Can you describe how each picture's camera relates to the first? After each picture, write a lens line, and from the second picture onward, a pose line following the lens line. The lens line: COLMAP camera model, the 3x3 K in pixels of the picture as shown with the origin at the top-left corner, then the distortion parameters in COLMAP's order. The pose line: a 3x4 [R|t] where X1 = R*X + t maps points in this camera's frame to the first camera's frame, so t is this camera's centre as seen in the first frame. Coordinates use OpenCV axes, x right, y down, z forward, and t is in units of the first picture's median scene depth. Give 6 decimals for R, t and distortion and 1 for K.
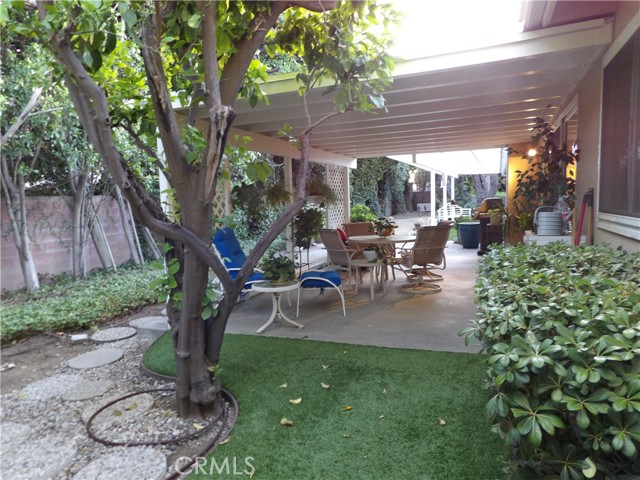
lens RADIAL K [[452.4, 0, 320.0], [0, 452.4, 240.0], [0, 0, 1]] dist [-0.003332, -0.000589]
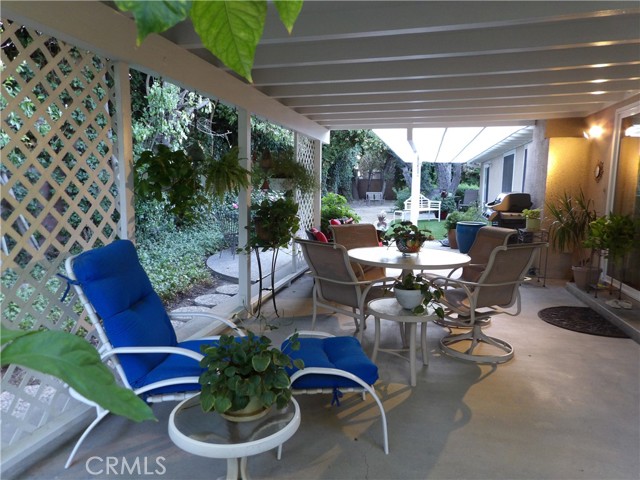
lens RADIAL K [[452.4, 0, 320.0], [0, 452.4, 240.0], [0, 0, 1]] dist [-0.003332, -0.000589]
pose [[0.989219, 0.025053, 0.144288, -0.039174], [-0.030007, 0.999029, 0.032267, -0.026910], [-0.143340, -0.036249, 0.989009, 0.284508]]
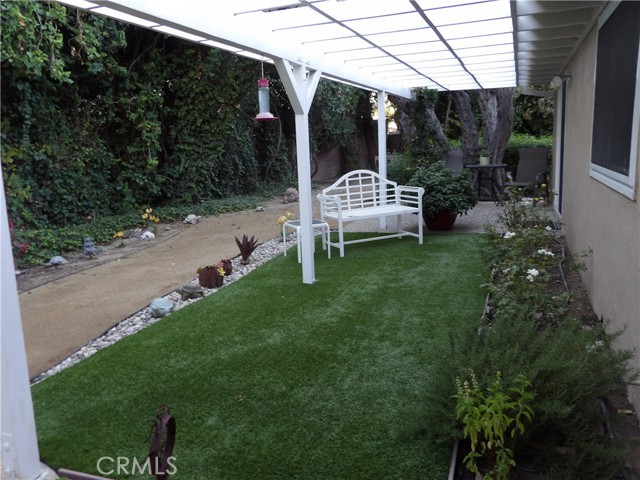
lens RADIAL K [[533.7, 0, 320.0], [0, 533.7, 240.0], [0, 0, 1]] dist [-0.008523, -0.001474]
pose [[0.999799, -0.009327, 0.017775, 0.446073], [0.007729, 0.996097, 0.087921, -0.115729], [-0.018526, -0.087766, 0.995969, 1.092906]]
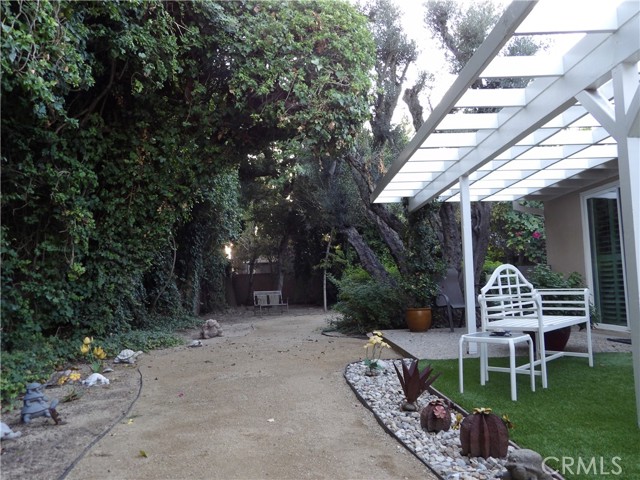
lens RADIAL K [[528.2, 0, 320.2], [0, 528.2, 249.1], [0, 0, 1]] dist [-0.001458, 0.000632]
pose [[0.920233, 0.042214, 0.389087, 0.165938], [0.025725, 0.985491, -0.167764, -0.081797], [-0.390524, 0.164392, 0.905796, 1.400001]]
